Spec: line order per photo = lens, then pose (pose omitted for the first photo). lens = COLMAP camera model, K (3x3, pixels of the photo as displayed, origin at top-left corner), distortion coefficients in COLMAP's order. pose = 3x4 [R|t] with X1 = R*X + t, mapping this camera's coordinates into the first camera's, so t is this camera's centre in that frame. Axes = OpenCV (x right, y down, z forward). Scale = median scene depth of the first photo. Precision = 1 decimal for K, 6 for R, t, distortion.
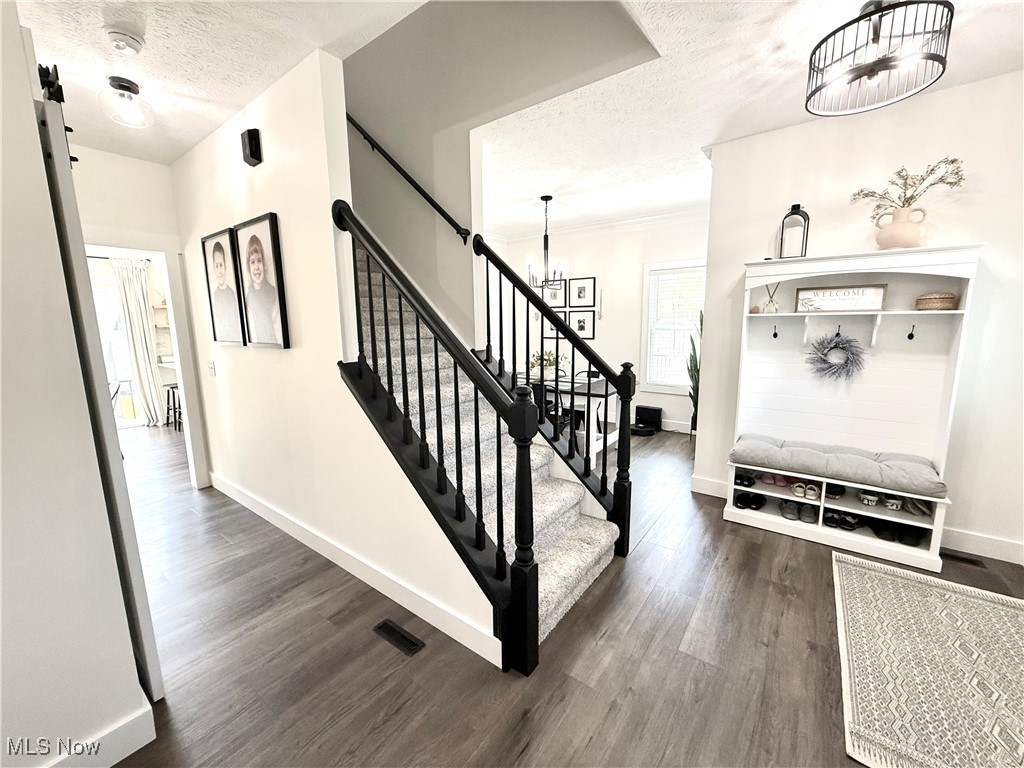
lens RADIAL K [[407.1, 0, 512.0], [0, 407.1, 384.0], [0, 0, 1]] dist [-0.001948, 0.000012]
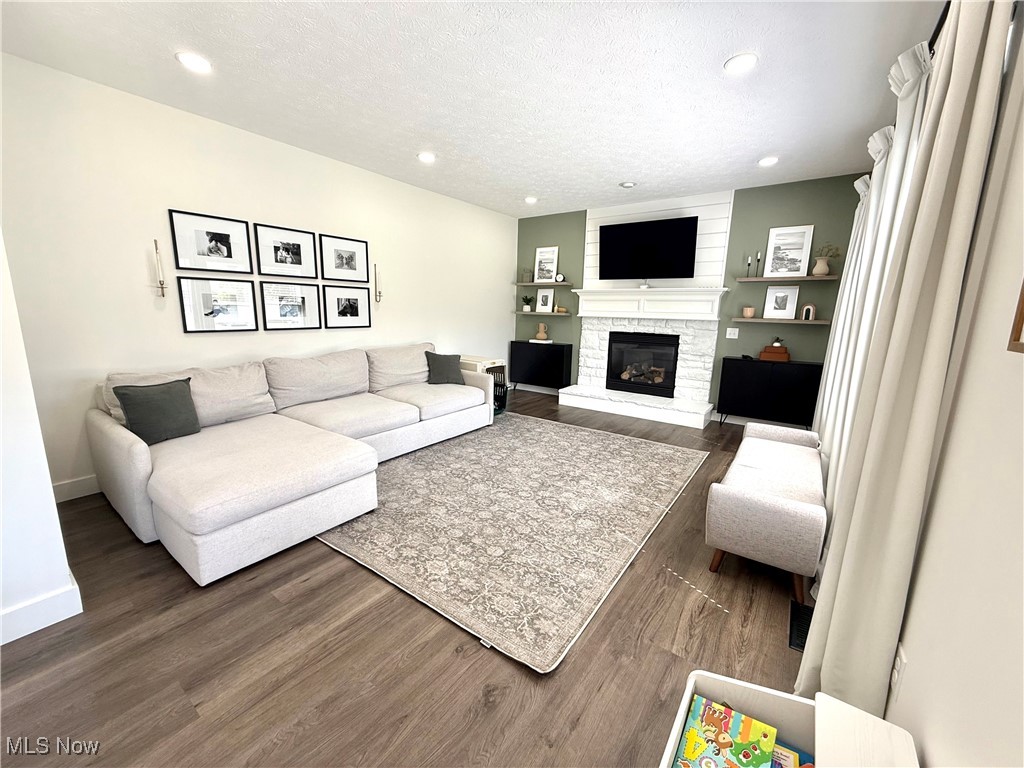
lens RADIAL K [[407.1, 0, 512.0], [0, 407.1, 384.0], [0, 0, 1]] dist [-0.001948, 0.000012]
pose [[-0.005702, -0.170433, 0.985353, -0.544600], [0.138739, 0.975704, 0.169567, -0.099159], [-0.990313, 0.137674, 0.018083, 0.747479]]
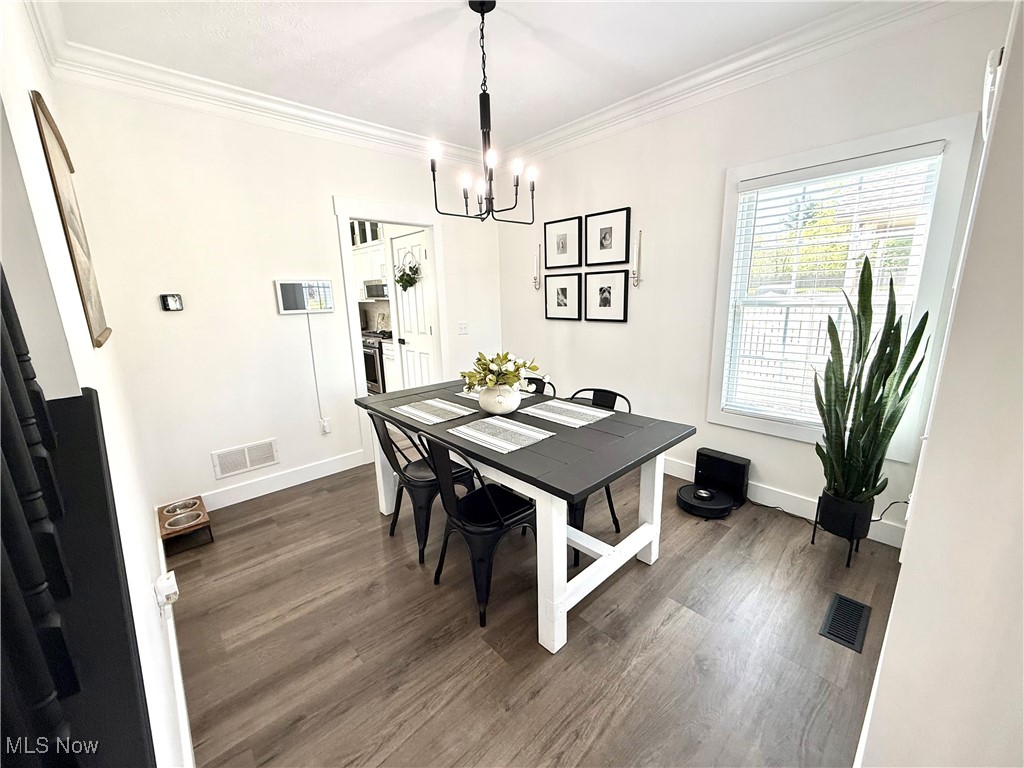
lens RADIAL K [[407.1, 0, 512.0], [0, 407.1, 384.0], [0, 0, 1]] dist [-0.001948, 0.000012]
pose [[0.981753, 0.028436, -0.188024, 0.155734], [-0.015825, 0.997544, 0.068236, -0.061170], [0.189502, -0.064015, 0.979791, 0.416704]]
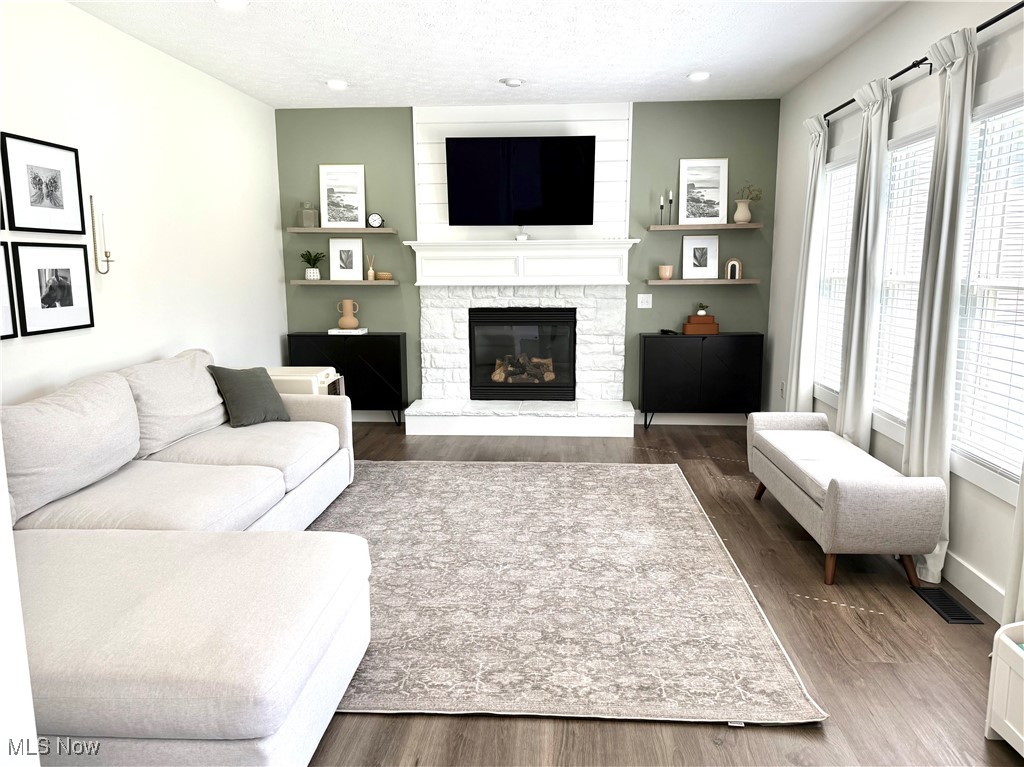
lens RADIAL K [[751.3, 0, 512.0], [0, 751.3, 383.5], [0, 0, 1]] dist [0.178750, -0.303991]
pose [[-0.541356, -0.117207, 0.832584, -0.553029], [0.145200, 0.962326, 0.229882, -0.163150], [-0.828161, 0.245339, -0.503943, 1.048356]]
